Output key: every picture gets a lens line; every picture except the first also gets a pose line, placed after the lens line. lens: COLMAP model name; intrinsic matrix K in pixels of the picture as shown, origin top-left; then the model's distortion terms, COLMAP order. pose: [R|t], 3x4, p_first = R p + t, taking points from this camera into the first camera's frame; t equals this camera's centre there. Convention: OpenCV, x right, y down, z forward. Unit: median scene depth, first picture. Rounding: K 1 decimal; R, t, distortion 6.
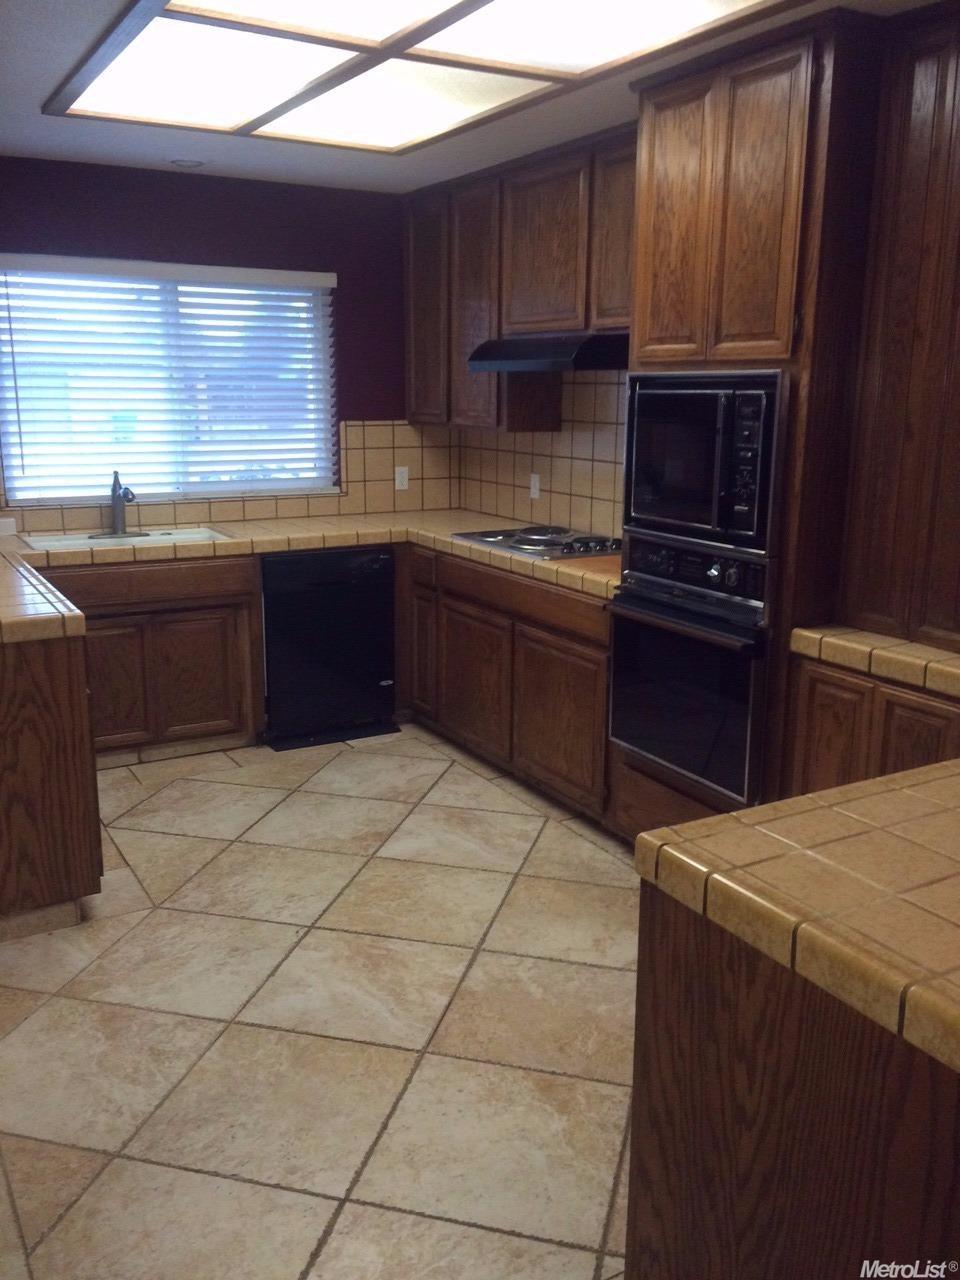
lens RADIAL K [[1113.7, 0, 480.0], [0, 1113.7, 640.0], [0, 0, 1]] dist [0.059308, 0.004757]
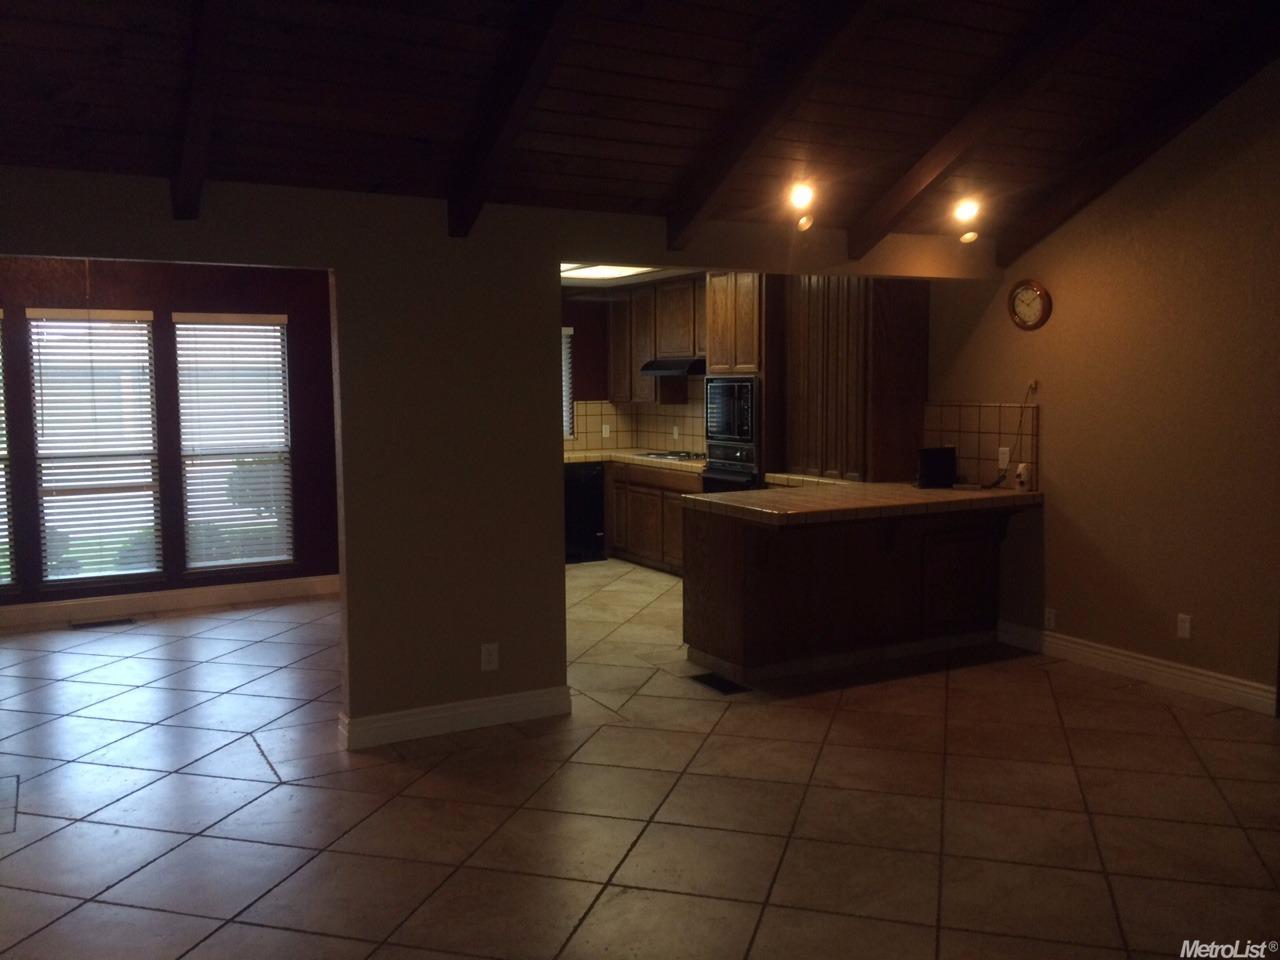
lens RADIAL K [[1113.7, 0, 640.0], [0, 1113.7, 480.0], [0, 0, 1]] dist [0.059308, 0.004757]
pose [[0.999750, -0.011742, -0.019031, 0.025208], [0.009060, 0.990759, -0.135331, 0.224025], [0.020445, 0.135125, 0.990618, -0.989983]]
